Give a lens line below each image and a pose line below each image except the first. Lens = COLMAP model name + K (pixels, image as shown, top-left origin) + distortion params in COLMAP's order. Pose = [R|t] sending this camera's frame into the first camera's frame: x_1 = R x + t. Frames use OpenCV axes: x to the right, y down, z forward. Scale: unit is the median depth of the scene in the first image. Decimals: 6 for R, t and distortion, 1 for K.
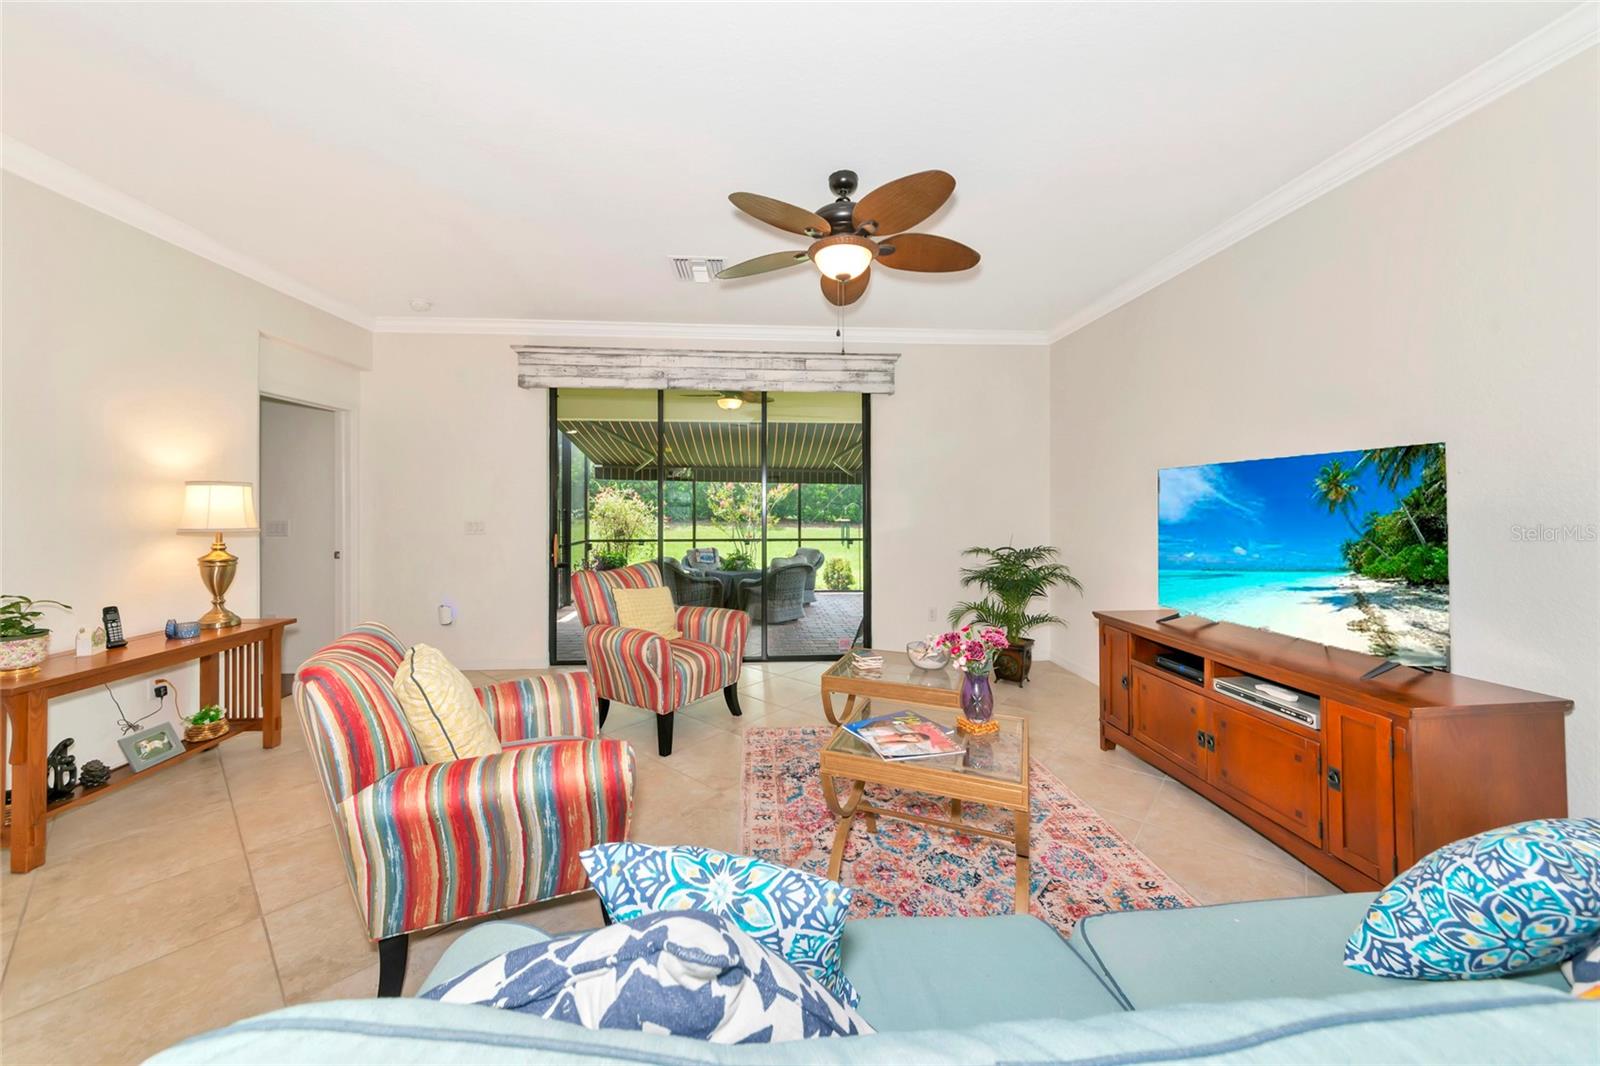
lens RADIAL K [[565.6, 0, 792.4], [0, 565.6, 505.8], [0, 0, 1]] dist [-0.000297, 0.000020]
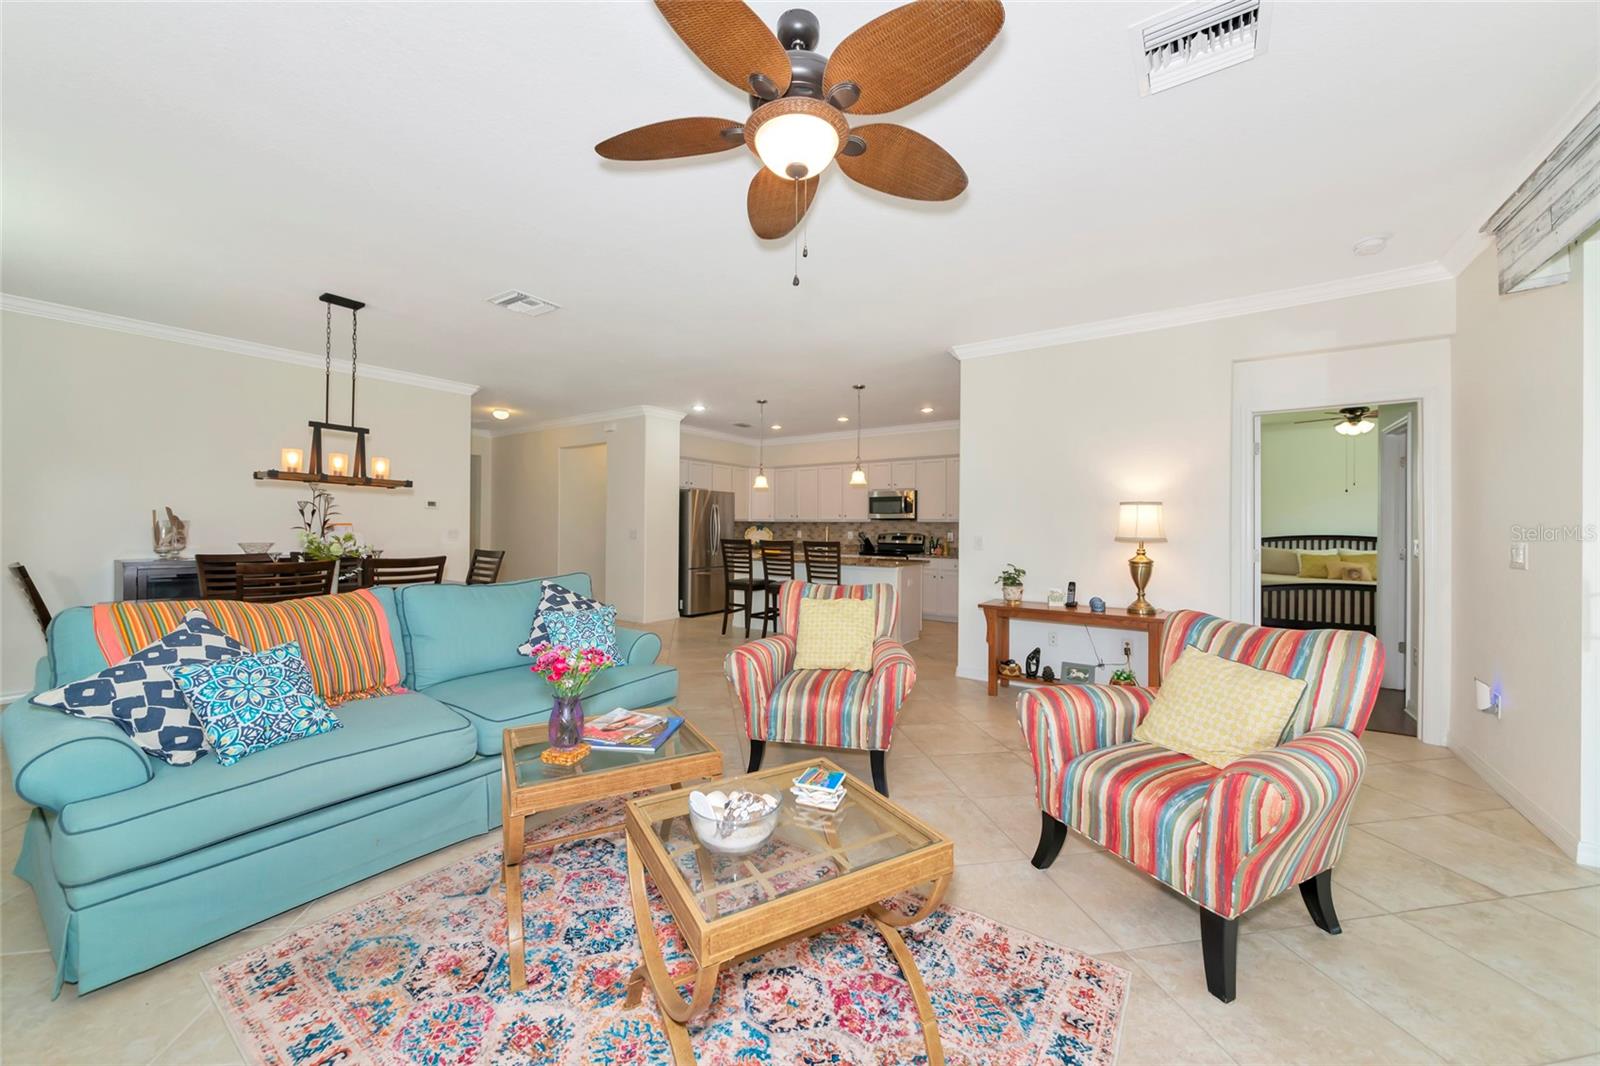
lens RADIAL K [[594.8, 0, 792.8], [0, 594.8, 526.5], [0, 0, 1]] dist [-0.000310, -0.000090]
pose [[-0.631772, -0.004230, -0.775143, 0.482515], [-0.003359, 0.999991, -0.002718, 0.018305], [0.775147, 0.000887, -0.631780, 1.086350]]
